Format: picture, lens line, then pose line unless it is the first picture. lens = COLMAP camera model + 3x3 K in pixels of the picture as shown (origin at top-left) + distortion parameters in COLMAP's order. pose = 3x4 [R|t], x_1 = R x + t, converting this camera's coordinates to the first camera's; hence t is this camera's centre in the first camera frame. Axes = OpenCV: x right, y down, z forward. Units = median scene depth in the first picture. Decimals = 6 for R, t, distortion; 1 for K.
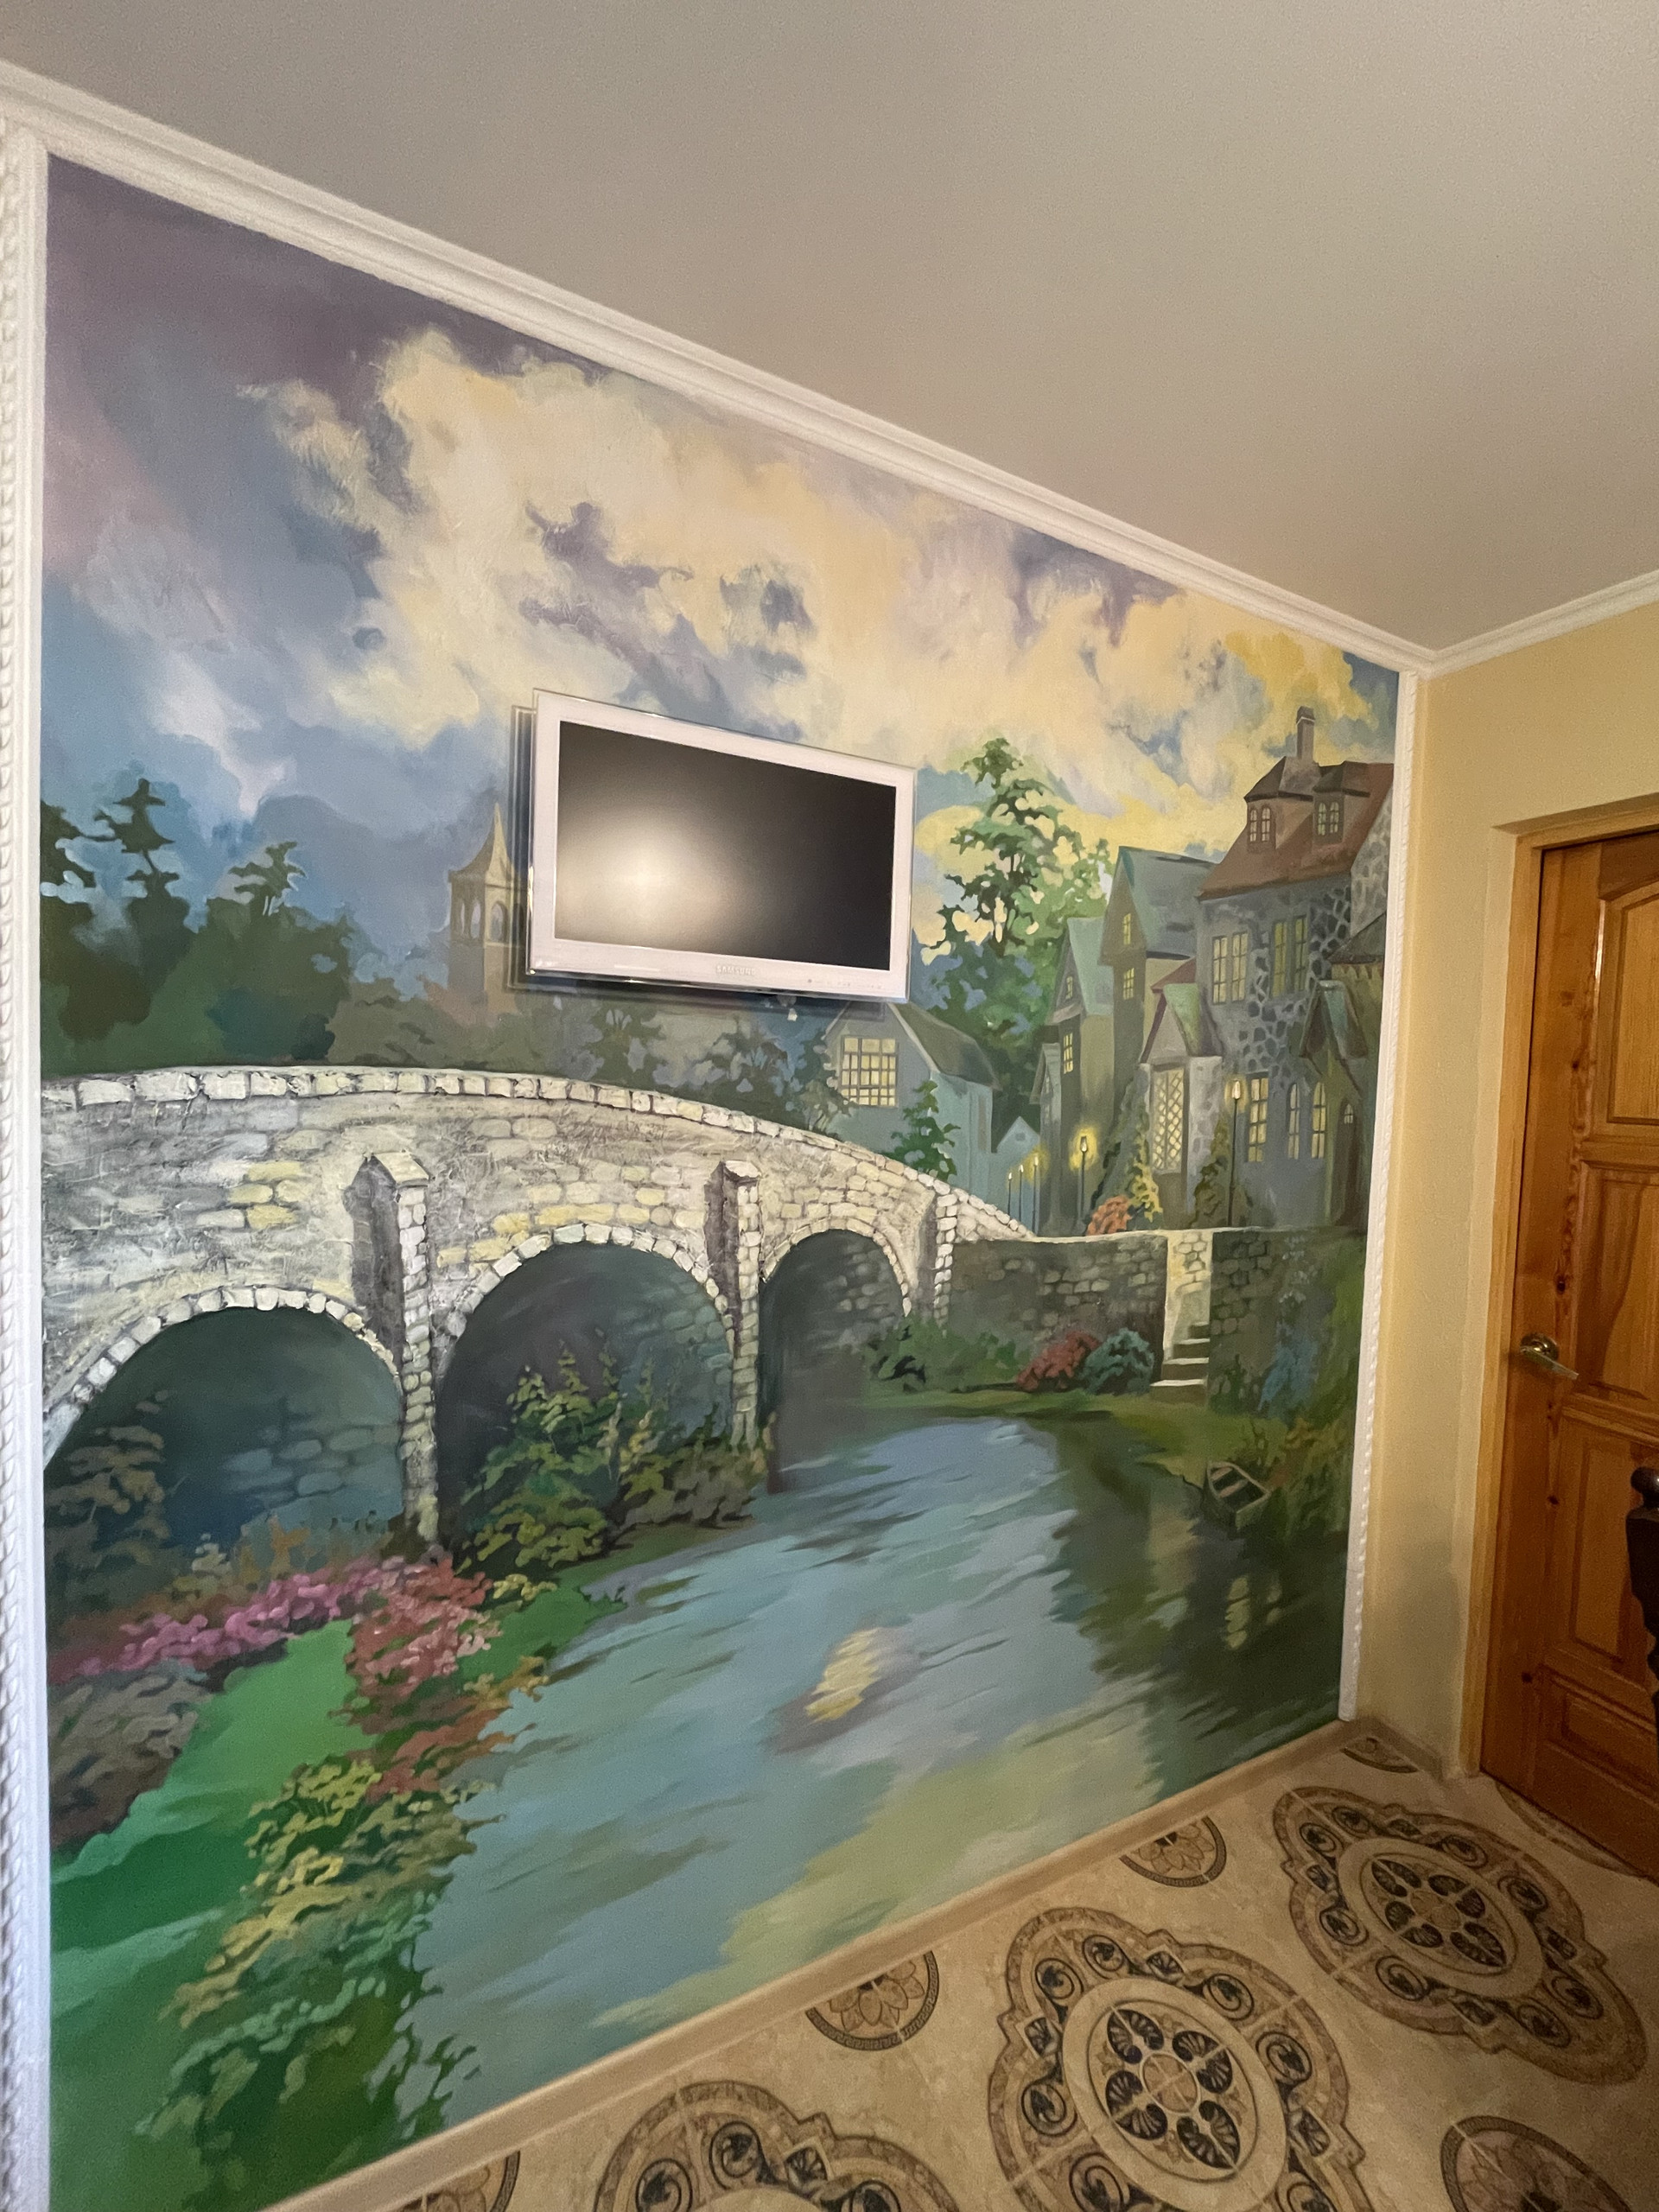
lens RADIAL K [[891.9, 0, 831.6], [0, 891.9, 1106.4], [0, 0, 1]] dist [-0.003277, 0.000716]
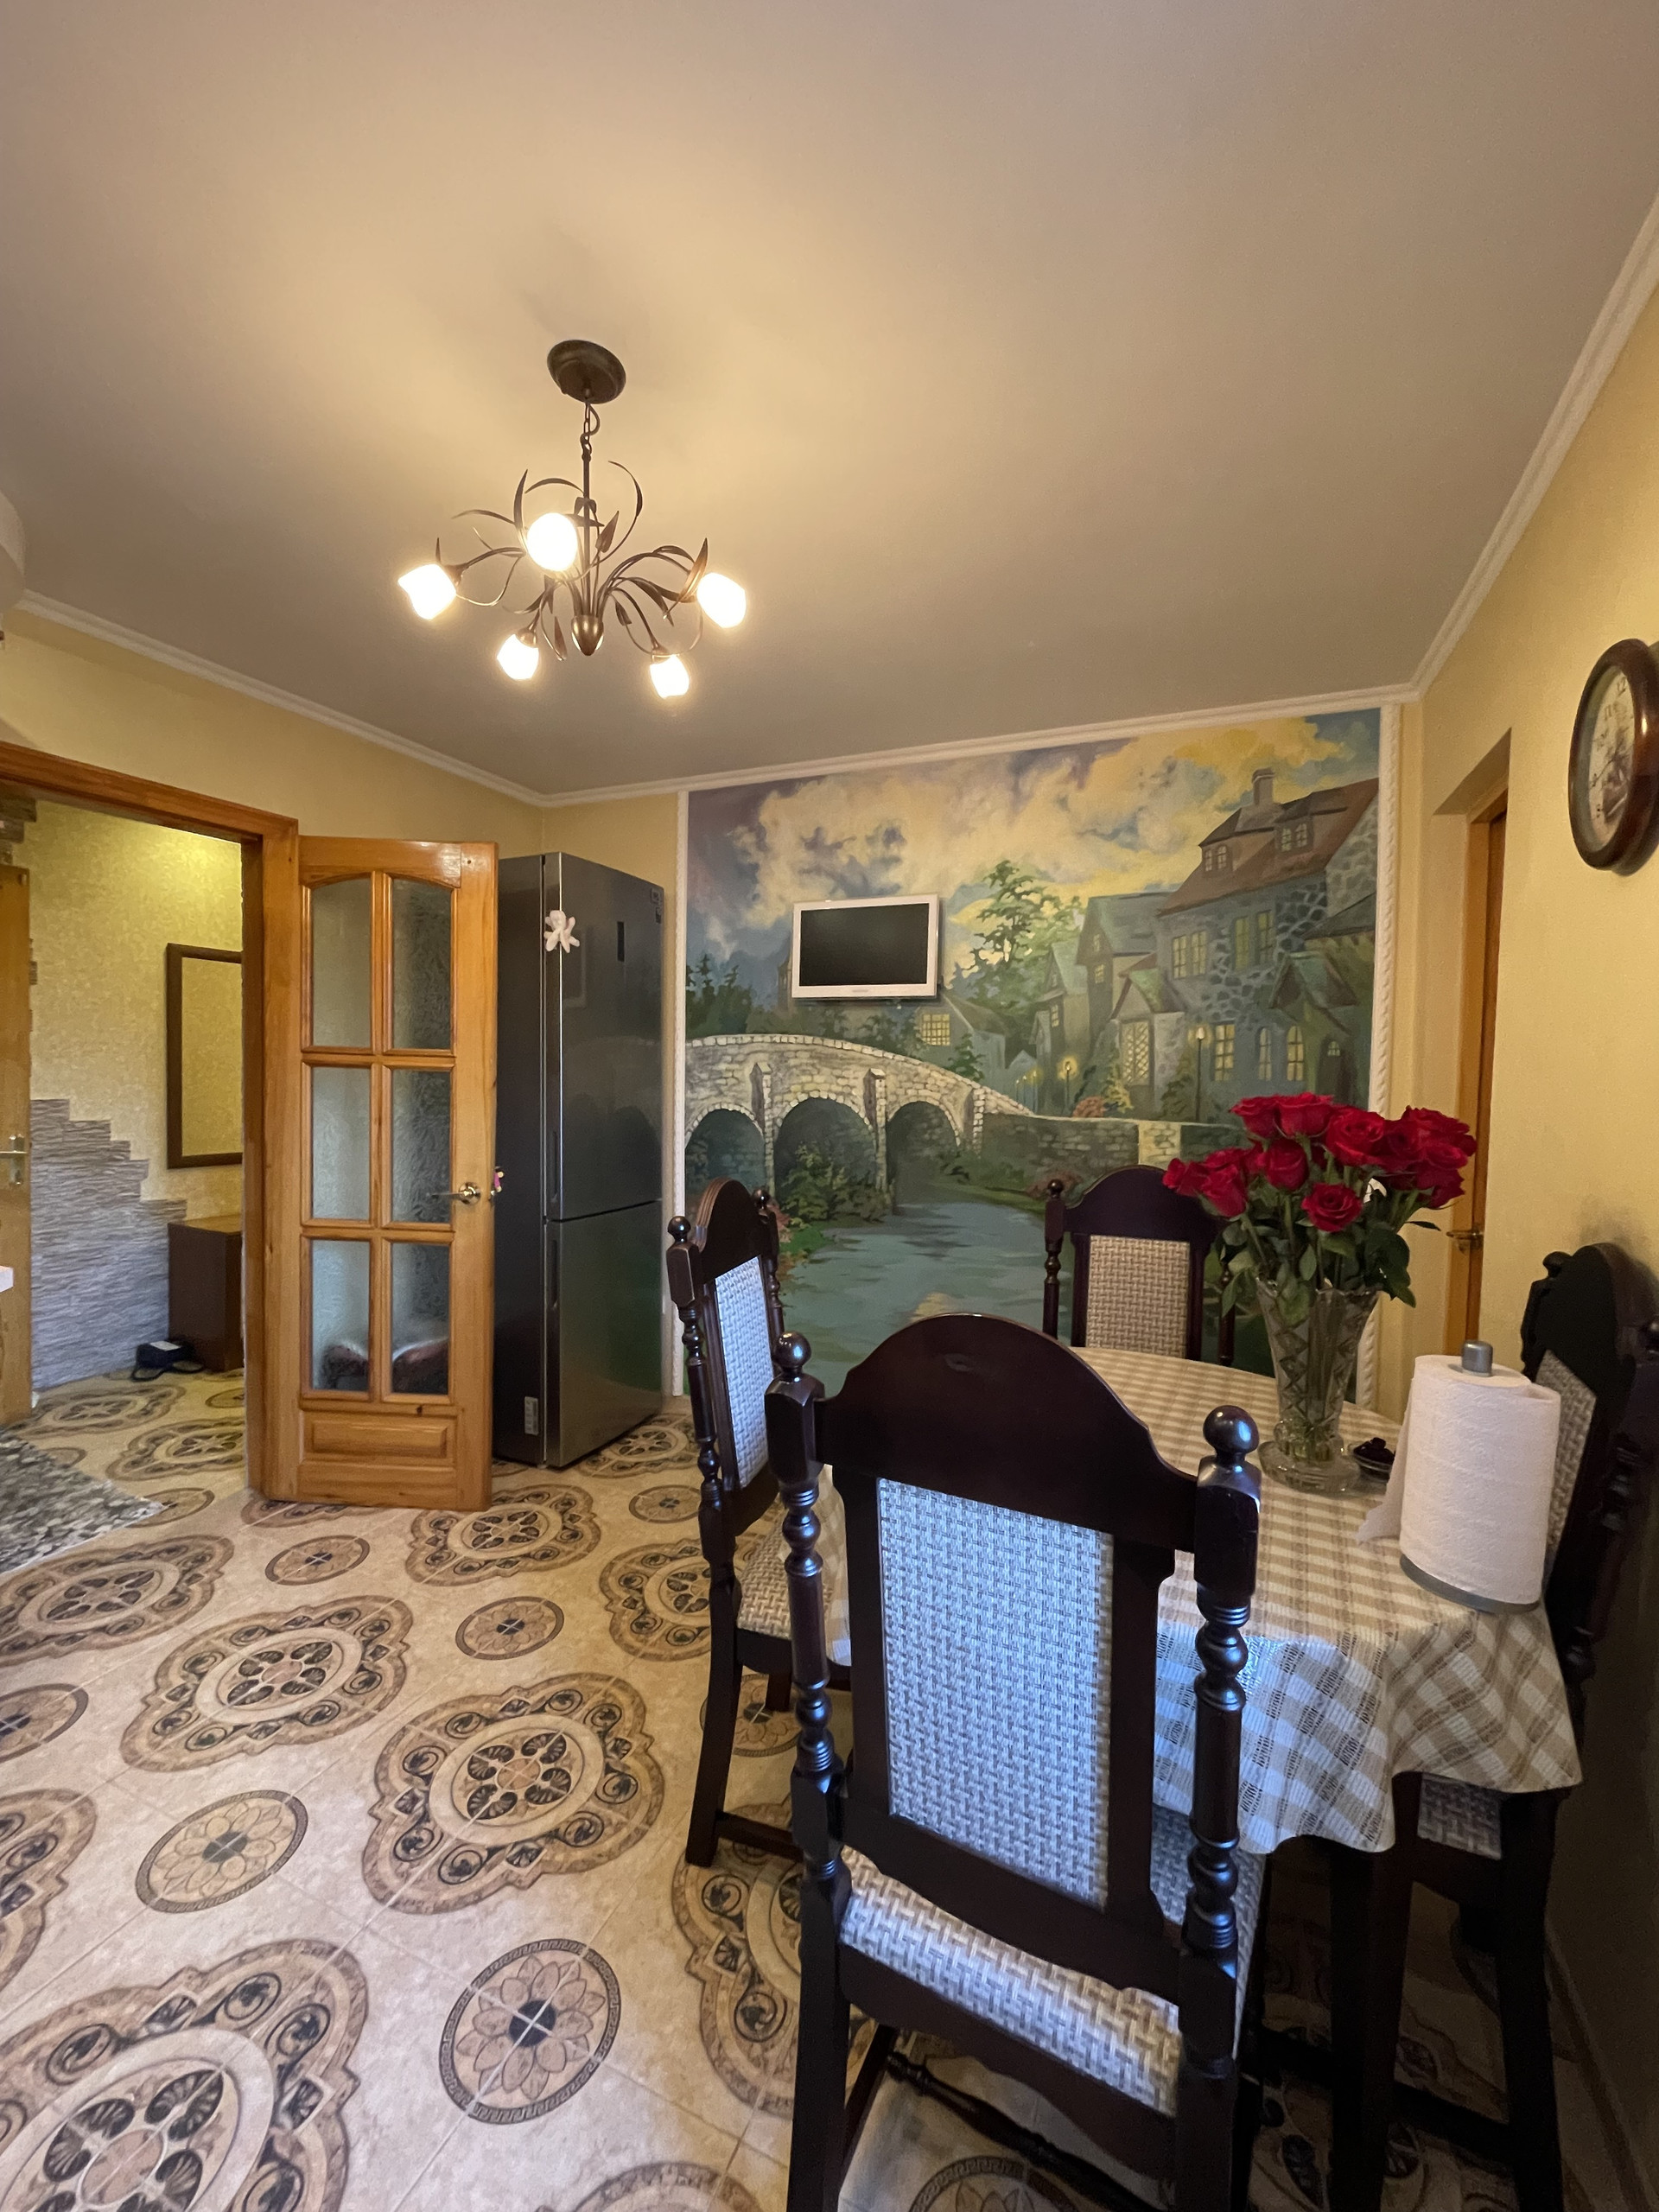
lens RADIAL K [[891.9, 0, 828.4], [0, 891.9, 1103.0], [0, 0, 1]] dist [-0.003277, 0.000716]
pose [[0.642727, 0.007931, -0.766055, 1.480228], [-0.024399, 0.999651, -0.010122, 0.161250], [0.765707, 0.025197, 0.642696, -0.577114]]
